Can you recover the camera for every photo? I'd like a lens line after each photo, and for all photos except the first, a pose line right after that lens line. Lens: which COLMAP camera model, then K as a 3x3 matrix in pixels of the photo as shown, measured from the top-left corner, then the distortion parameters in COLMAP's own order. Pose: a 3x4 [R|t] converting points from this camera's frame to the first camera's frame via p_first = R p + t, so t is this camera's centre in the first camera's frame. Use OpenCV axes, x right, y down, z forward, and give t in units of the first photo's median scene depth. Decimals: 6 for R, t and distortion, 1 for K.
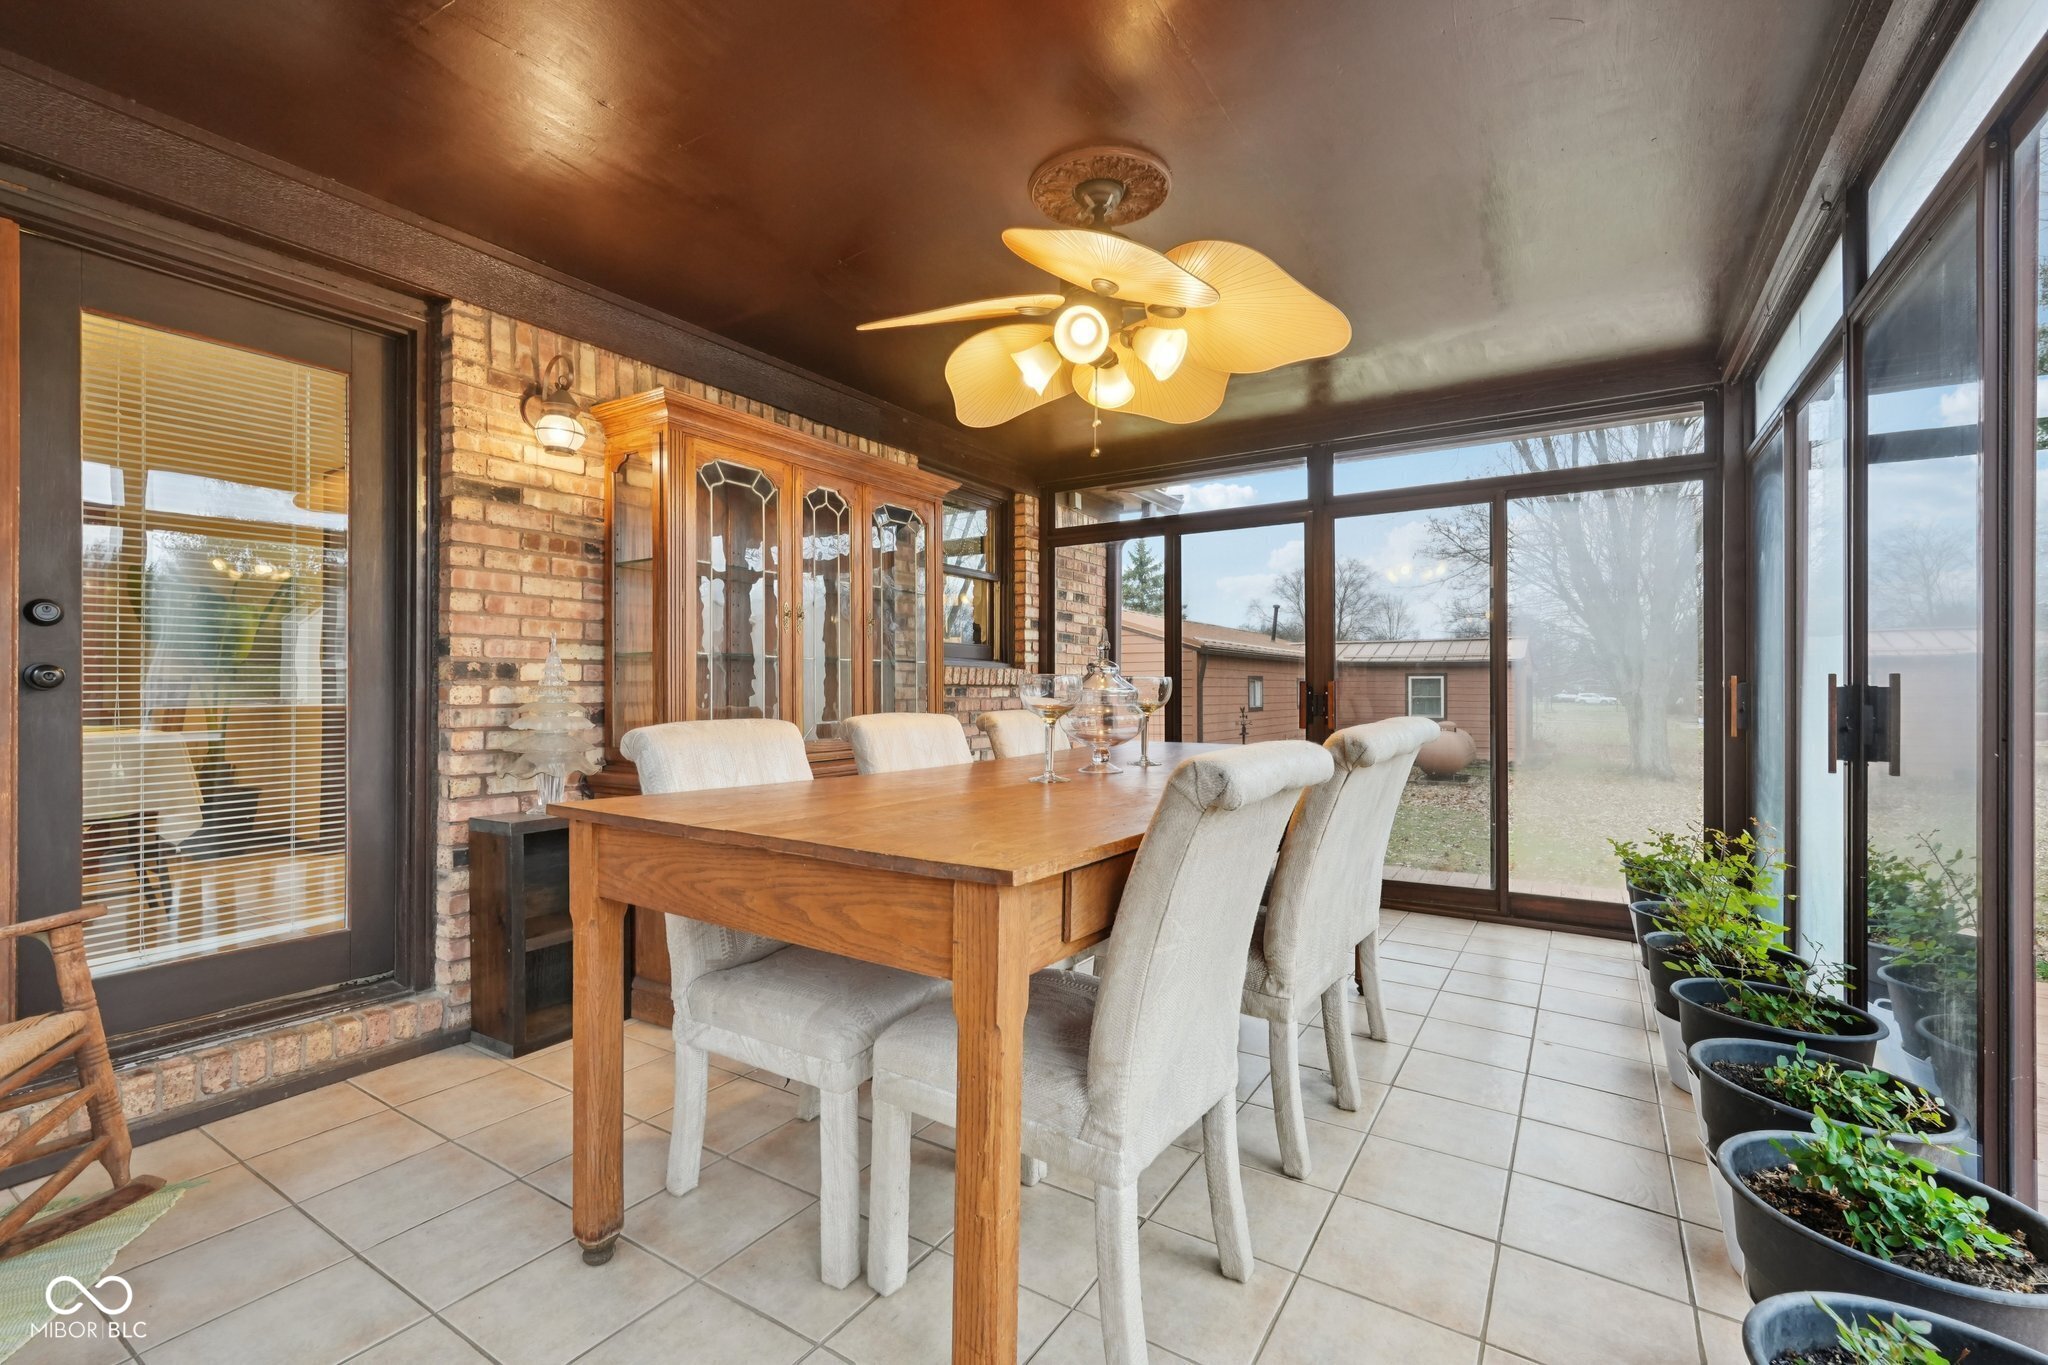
lens RADIAL K [[896.2, 0, 1022.2], [0, 896.2, 680.7], [0, 0, 1]] dist [-0.020151, 0.008744]
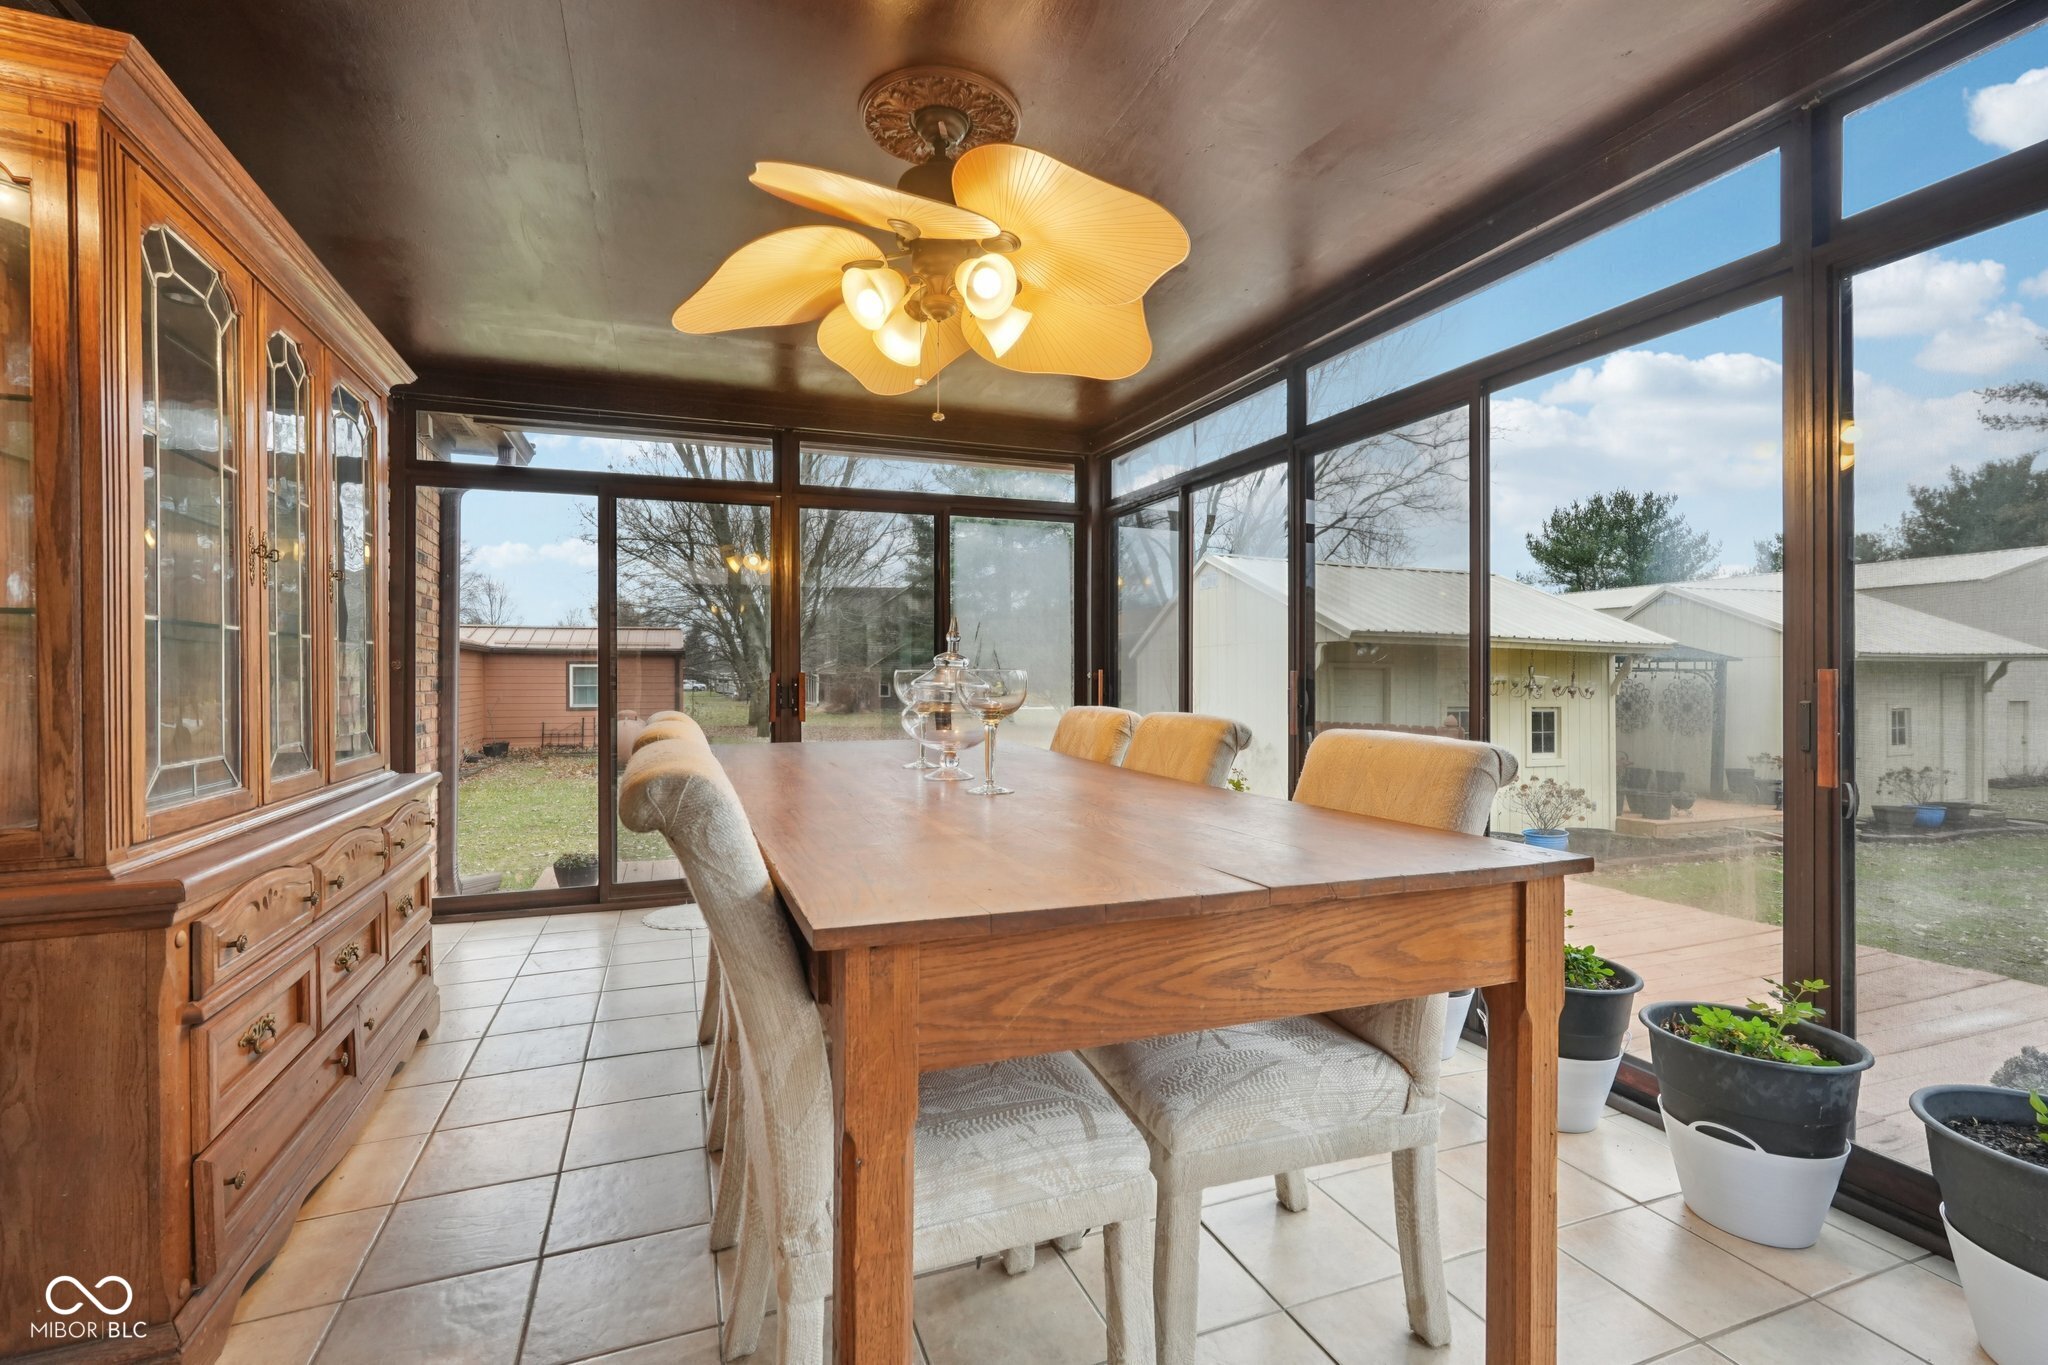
lens RADIAL K [[896.2, 0, 1022.2], [0, 896.2, 680.7], [0, 0, 1]] dist [-0.020151, 0.008744]
pose [[0.593372, -0.004625, 0.804915, -0.454127], [-0.005540, 0.999936, 0.009829, -0.002787], [-0.804909, -0.010292, 0.593309, 0.323281]]
